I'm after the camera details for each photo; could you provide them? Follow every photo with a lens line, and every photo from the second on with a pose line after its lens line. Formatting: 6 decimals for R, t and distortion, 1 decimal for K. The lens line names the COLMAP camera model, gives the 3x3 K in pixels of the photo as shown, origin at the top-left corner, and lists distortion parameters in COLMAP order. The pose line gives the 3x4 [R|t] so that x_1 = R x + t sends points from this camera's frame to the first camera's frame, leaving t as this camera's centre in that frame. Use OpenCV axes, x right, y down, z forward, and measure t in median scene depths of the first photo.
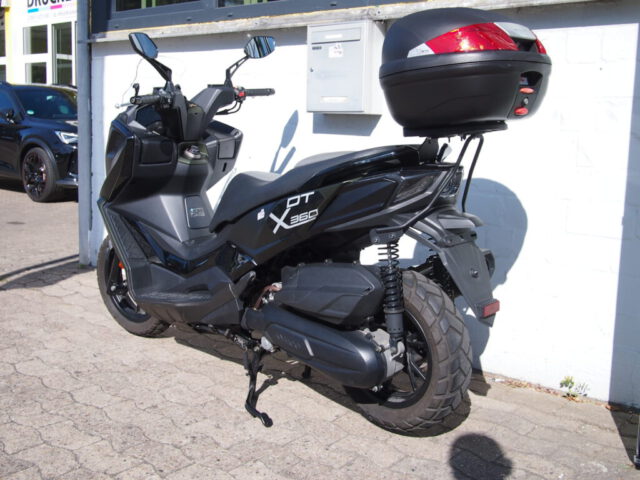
lens RADIAL K [[702.5, 0, 320.8], [0, 702.5, 229.6], [0, 0, 1]] dist [-0.007034, -0.003865]
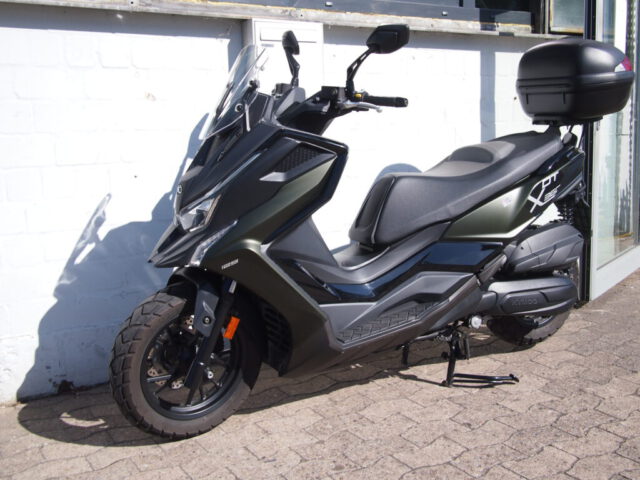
lens RADIAL K [[691.4, 0, 320.0], [0, 691.4, 240.0], [0, 0, 1]] dist [-0.015318, -0.009909]
pose [[0.297013, -0.186871, 0.936409, -1.096459], [0.179525, 0.974104, 0.137452, -0.149714], [-0.937846, 0.127284, 0.322869, 0.833202]]
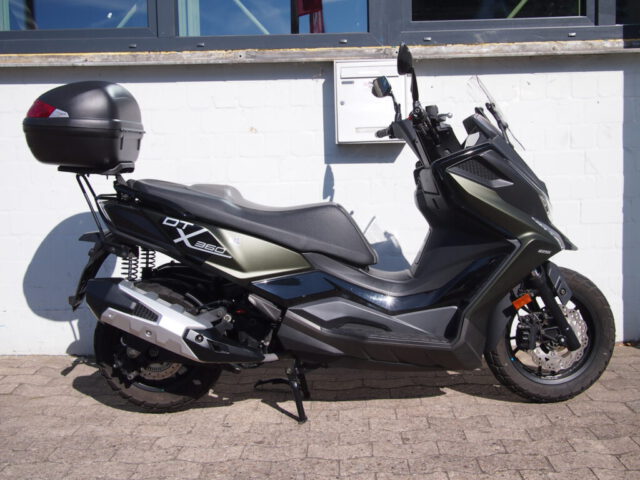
lens RADIAL K [[696.4, 0, 323.3], [0, 696.4, 241.0], [0, 0, 1]] dist [-0.019081, 0.016366]
pose [[0.771528, -0.115516, 0.625620, -0.884304], [0.141072, 0.989960, 0.008815, -0.046217], [-0.620357, 0.081457, 0.780078, 0.281226]]
